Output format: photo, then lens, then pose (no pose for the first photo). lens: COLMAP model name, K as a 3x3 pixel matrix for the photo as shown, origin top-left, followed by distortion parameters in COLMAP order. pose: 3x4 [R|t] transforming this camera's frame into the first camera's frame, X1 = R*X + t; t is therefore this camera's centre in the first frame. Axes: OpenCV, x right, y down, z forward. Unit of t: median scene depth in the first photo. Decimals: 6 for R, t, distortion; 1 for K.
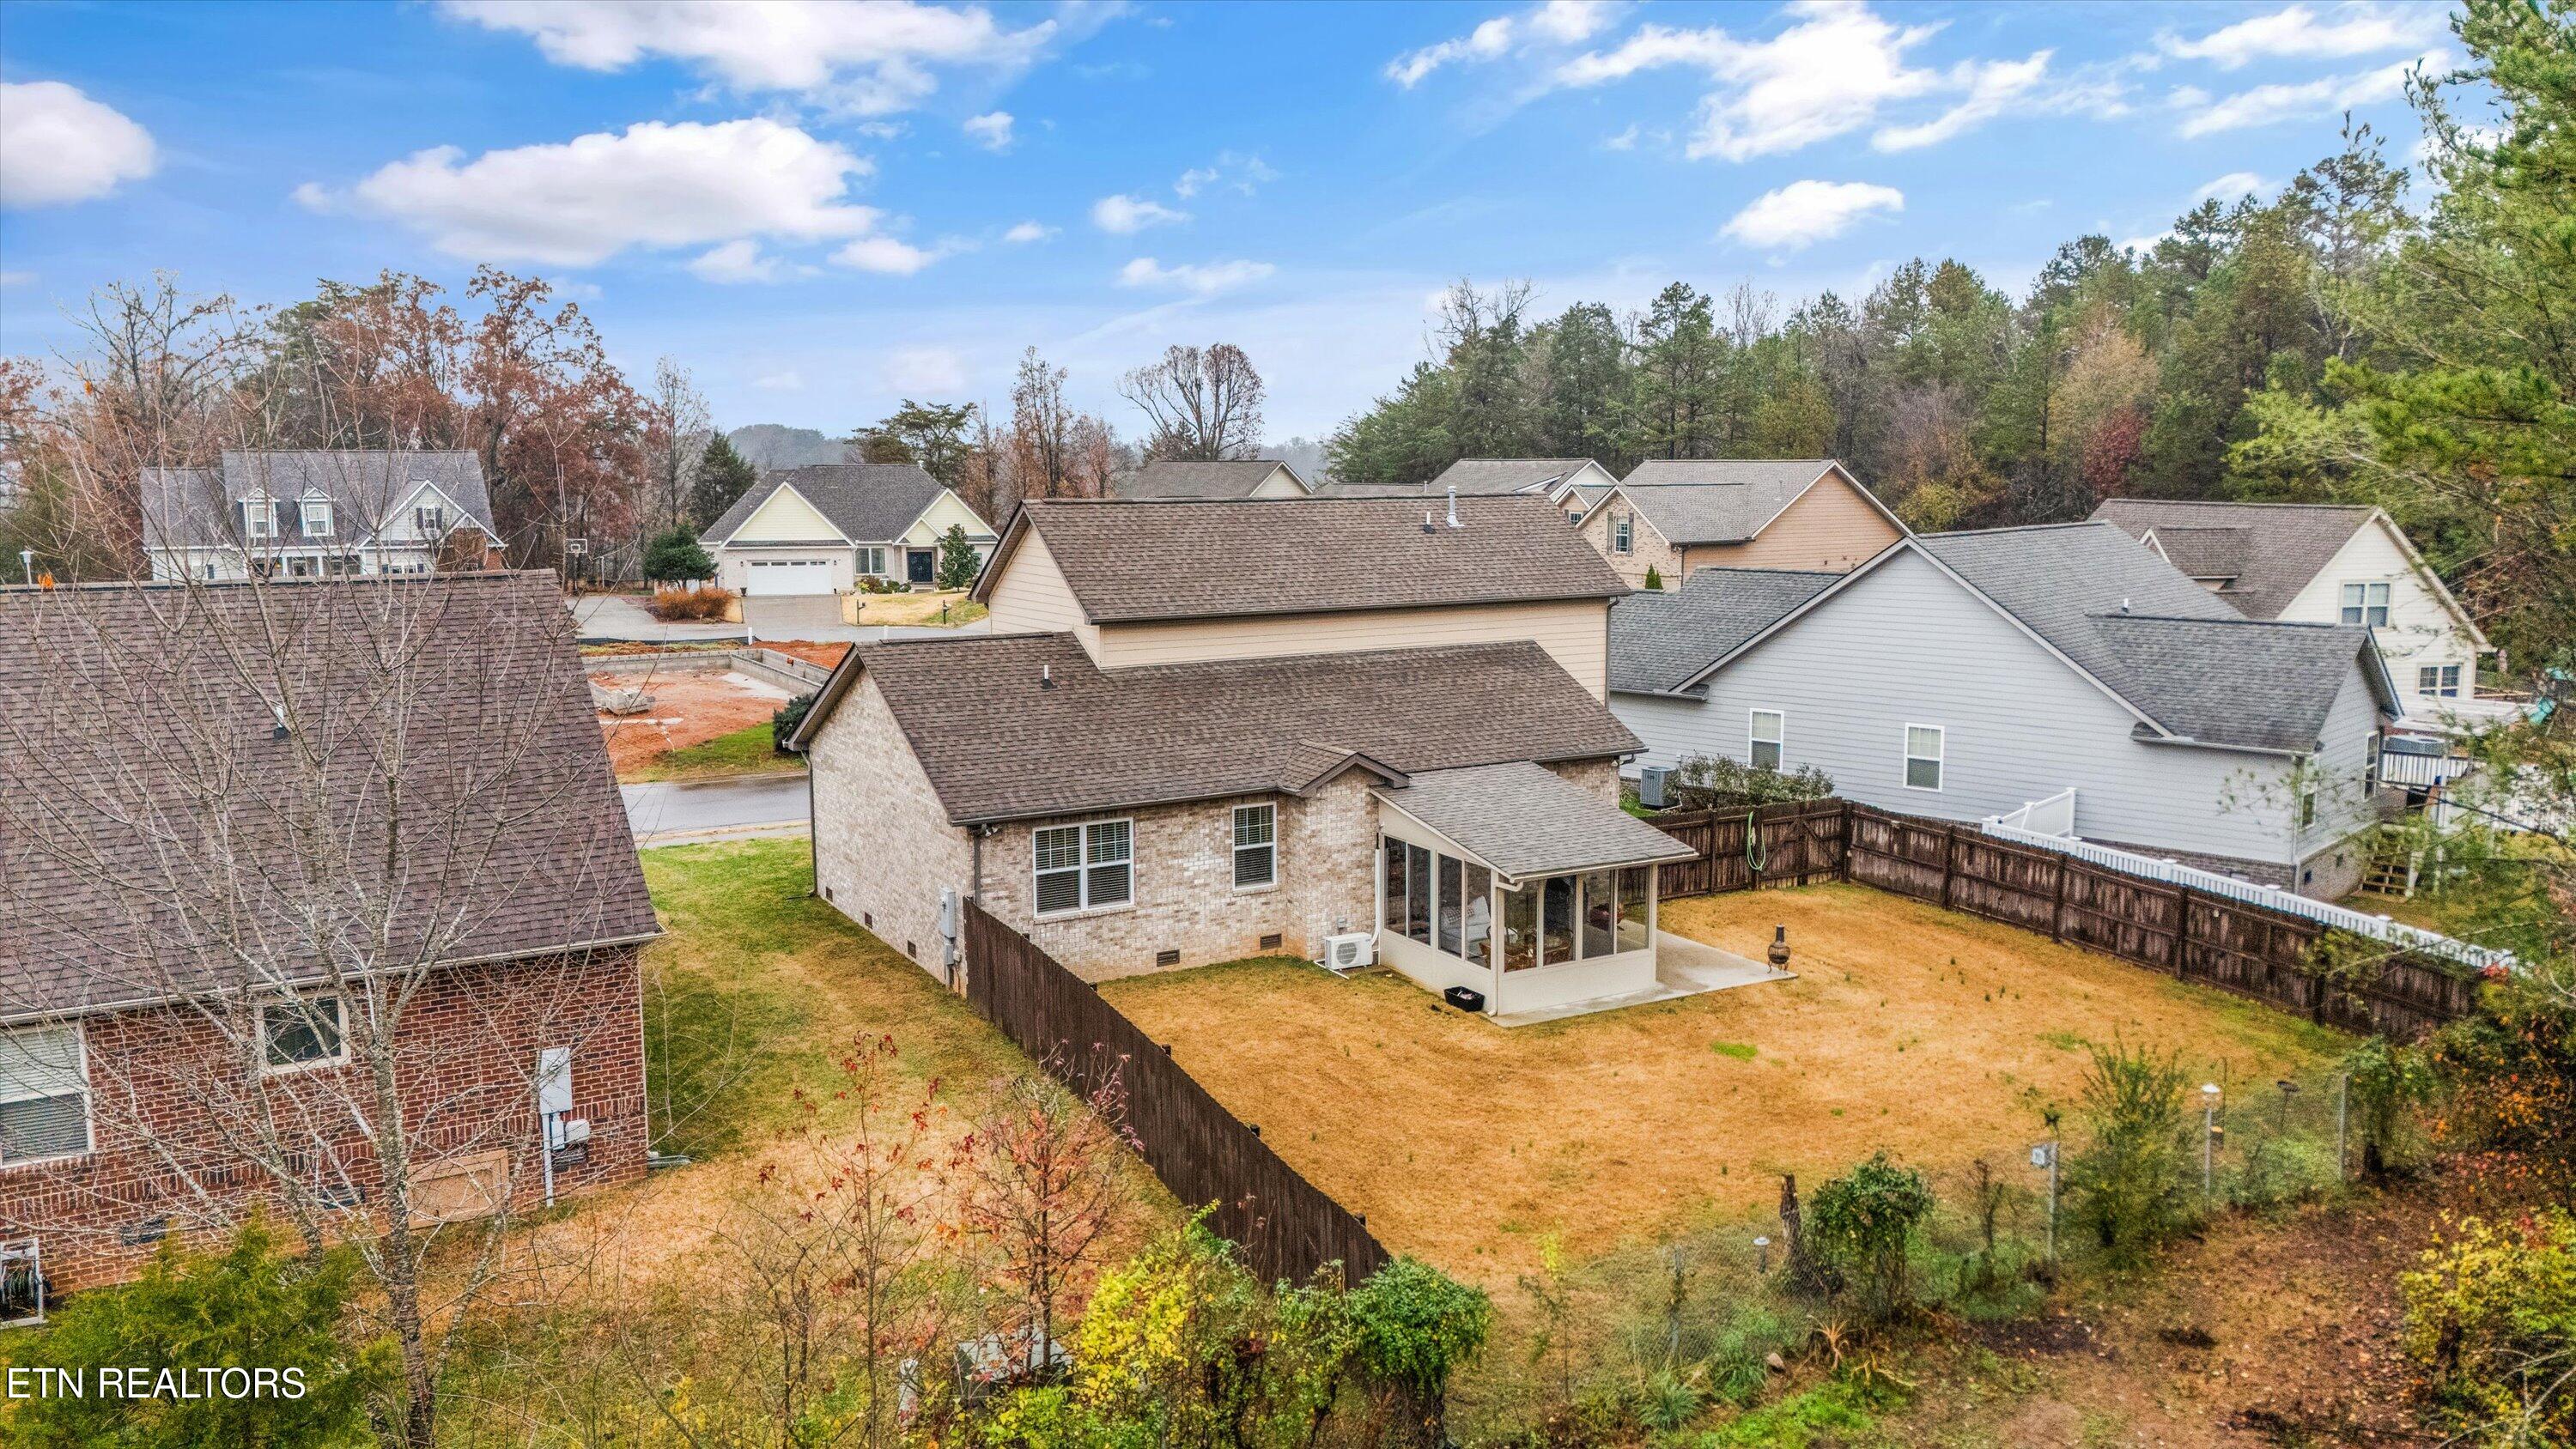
lens RADIAL K [[1924.9, 0, 1287.9], [0, 1924.9, 720.5], [0, 0, 1]] dist [0.068773, -0.036809]
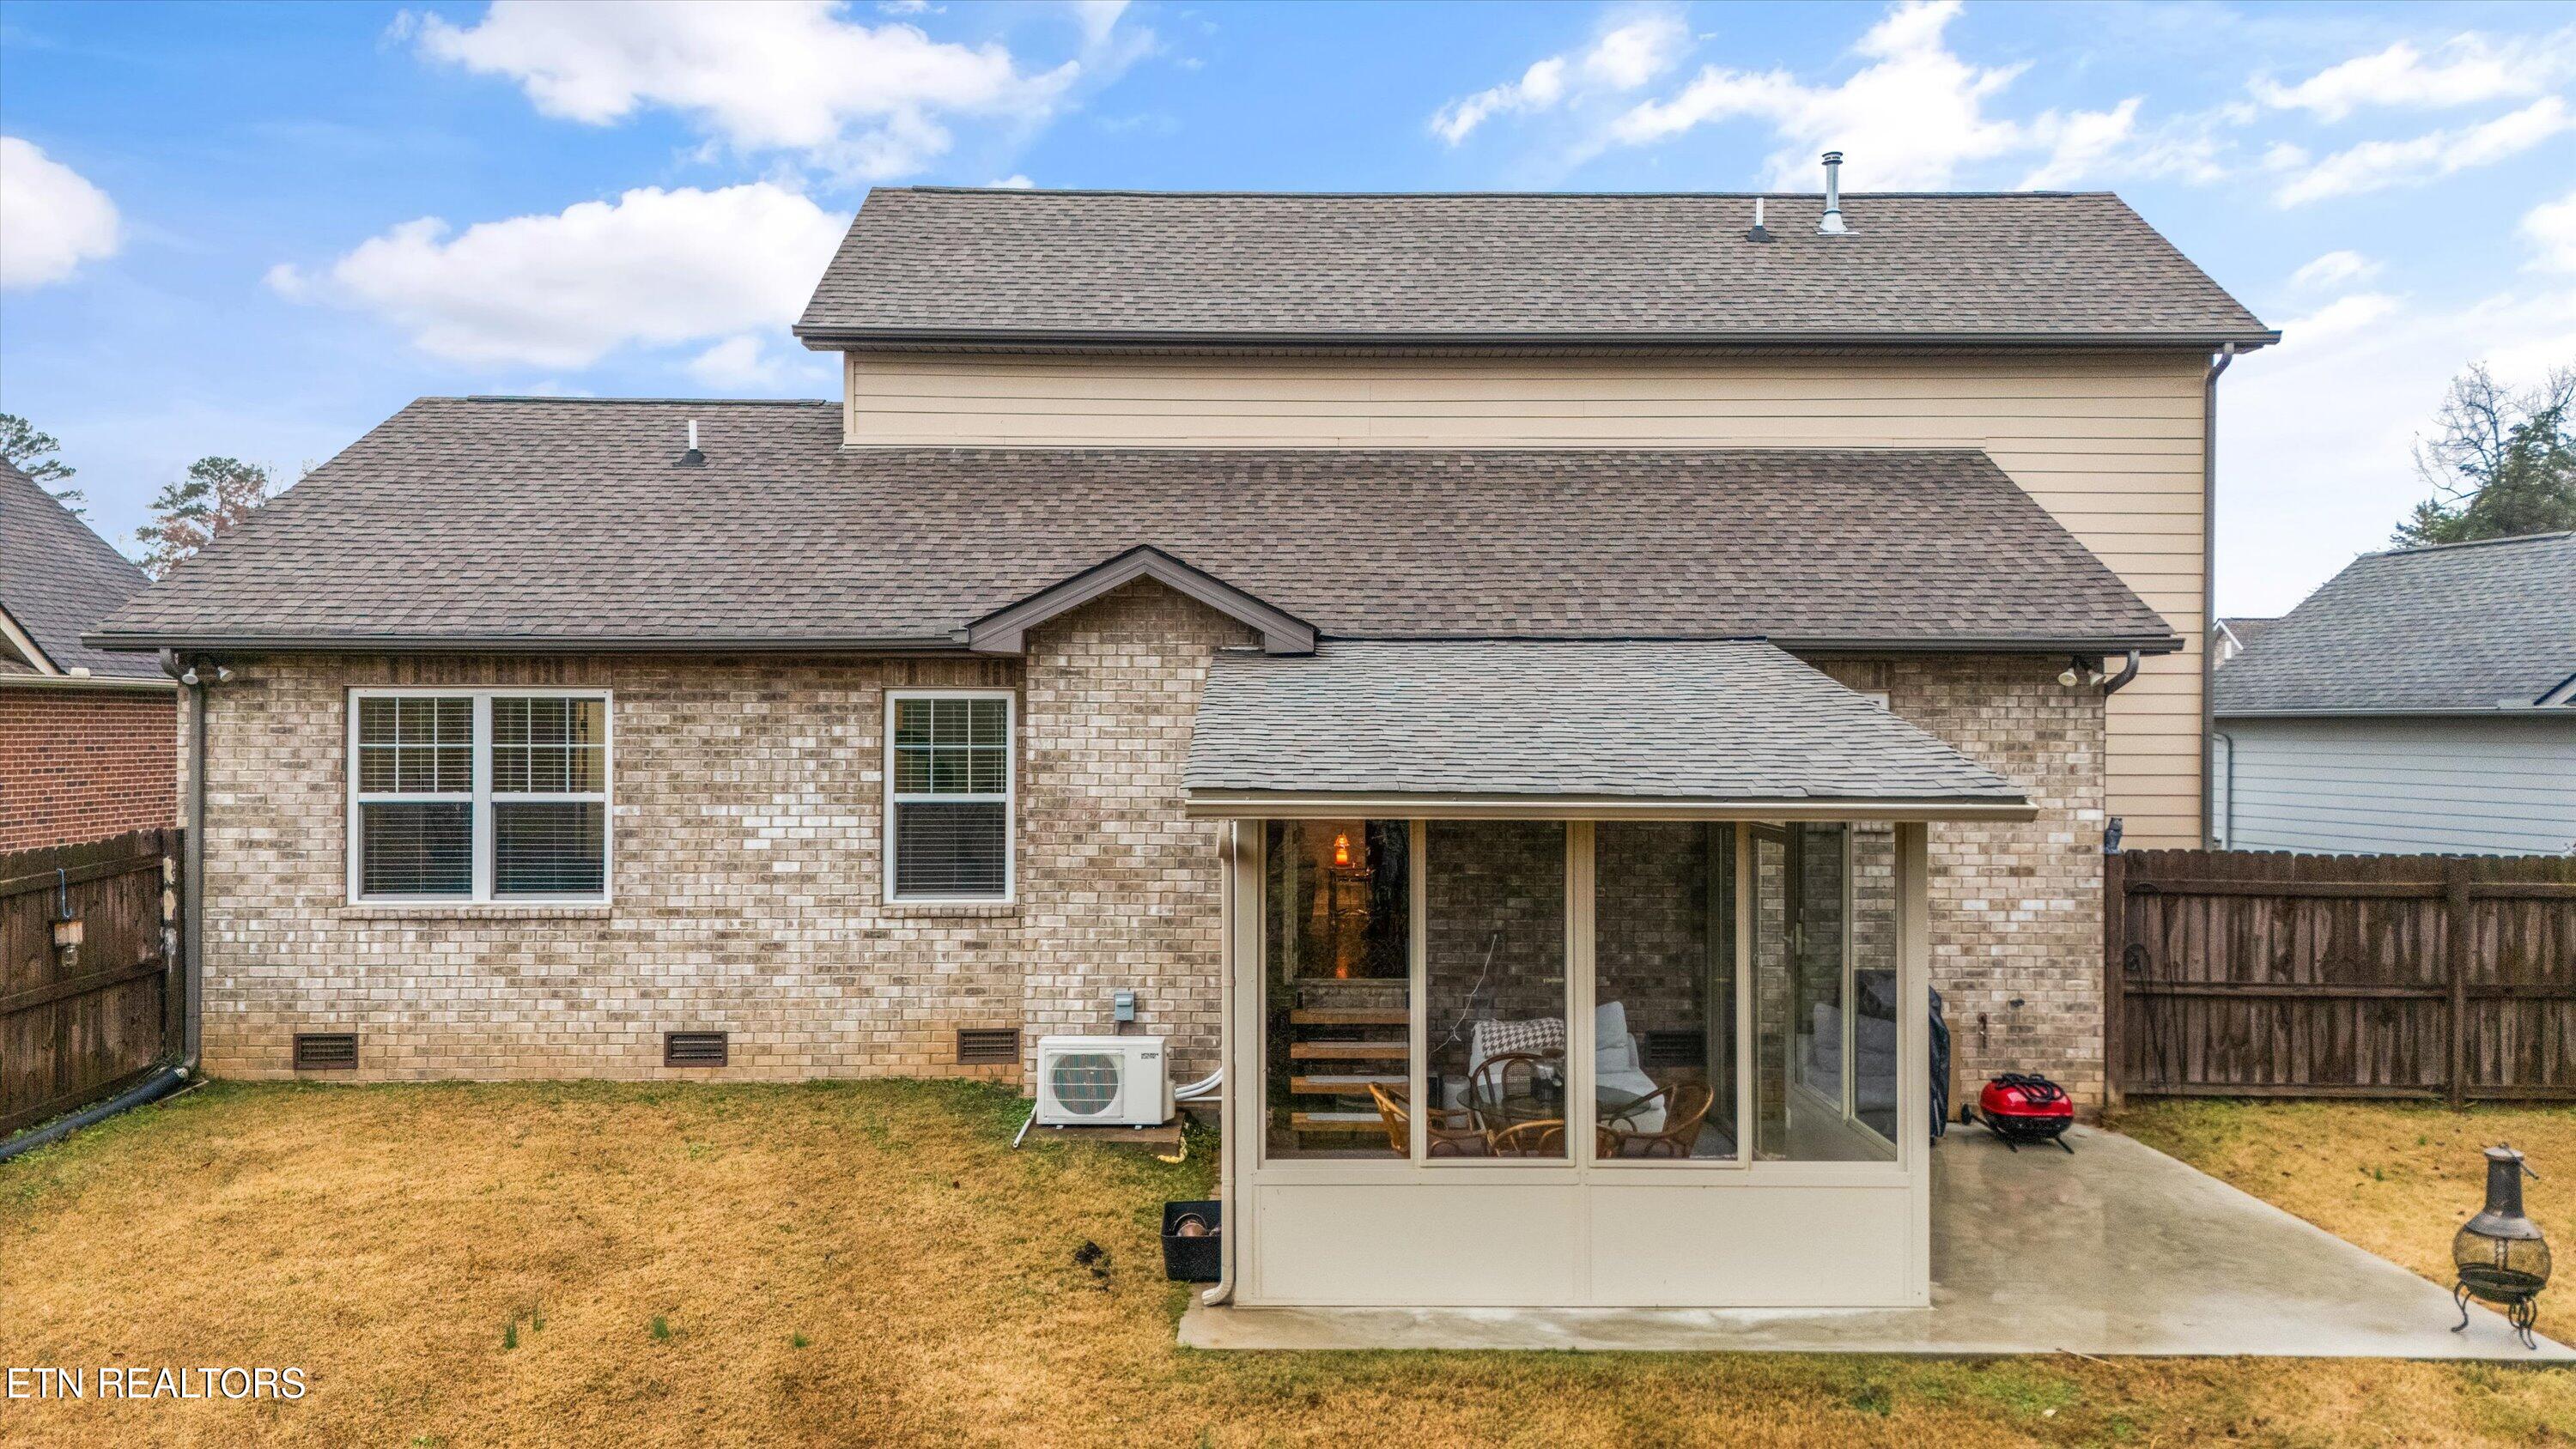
lens RADIAL K [[1924.9, 0, 1266.7], [0, 1924.9, 723.3], [0, 0, 1]] dist [0.068773, -0.036809]
pose [[0.872609, 0.008807, -0.488339, 0.237072], [-0.074201, 0.990622, -0.114723, 0.091249], [0.482749, 0.136344, 0.865080, 0.679515]]
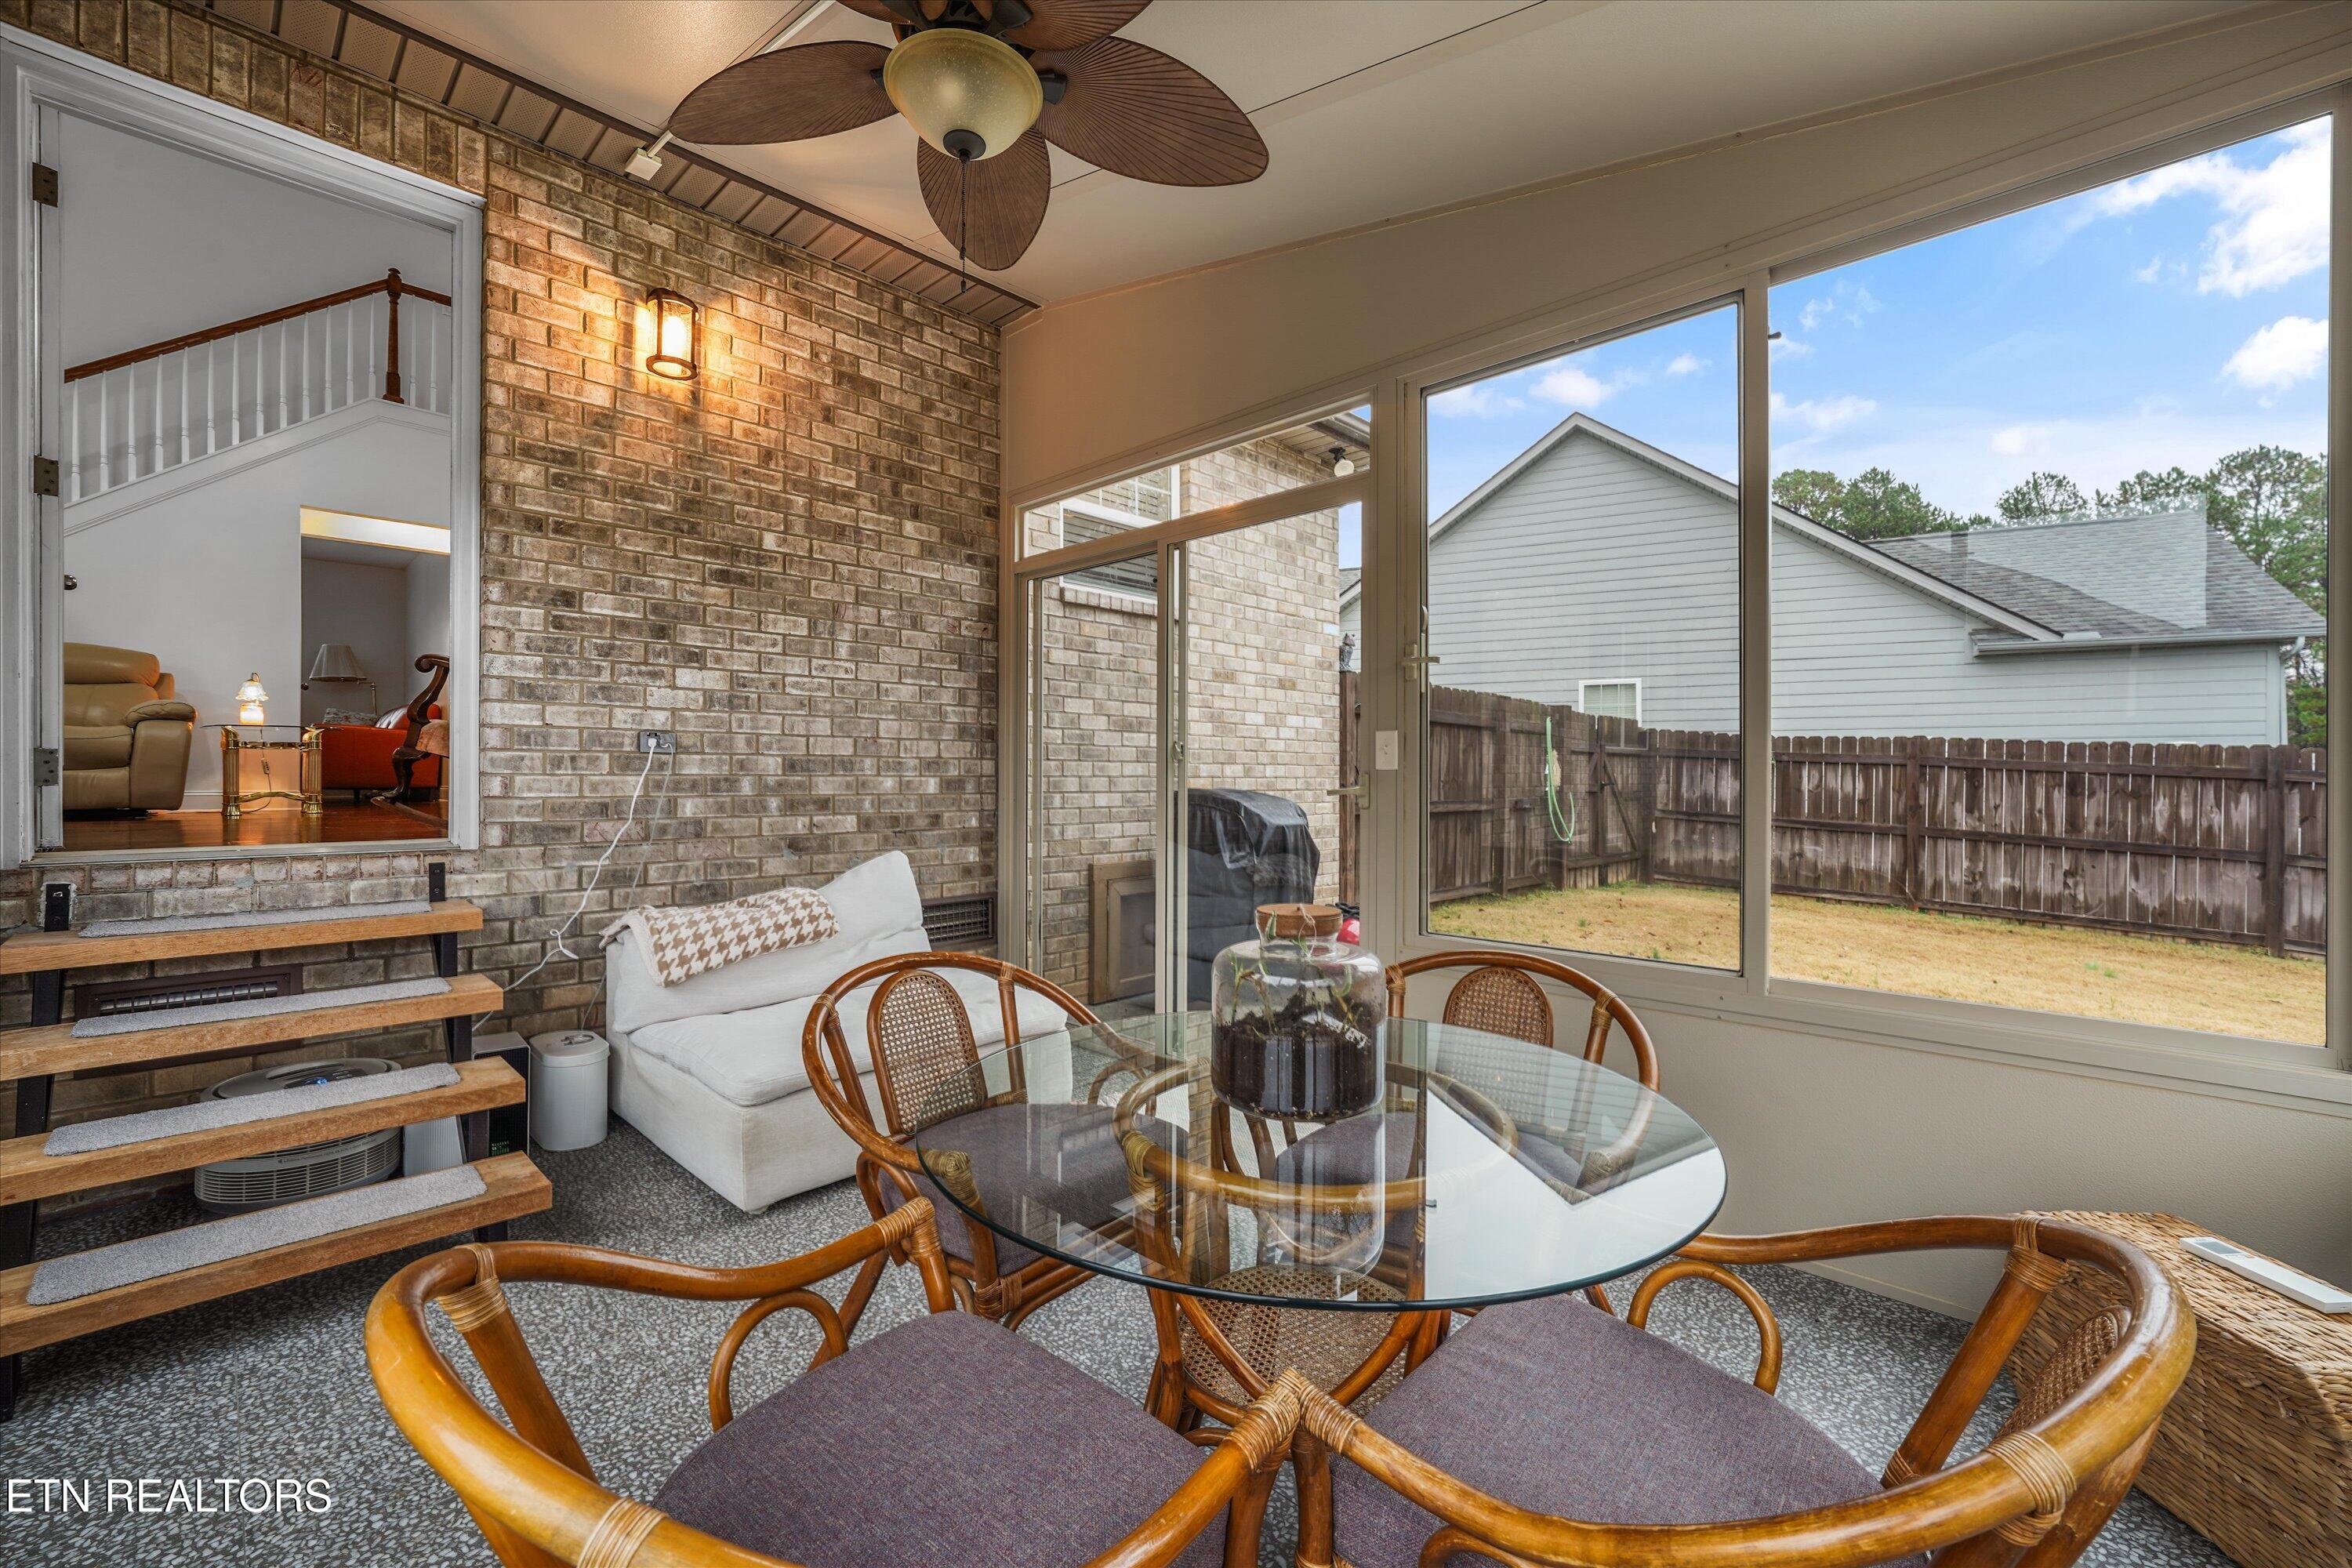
lens RADIAL K [[986.5, 0, 1206.9], [0, 986.5, 778.1], [0, 0, 1]] dist [-0.008088, 0.000679]
pose [[0.957102, 0.005948, 0.289689, 0.110477], [0.034032, 0.990561, -0.132778, 0.105124], [-0.287744, 0.136941, 0.947866, 0.937698]]
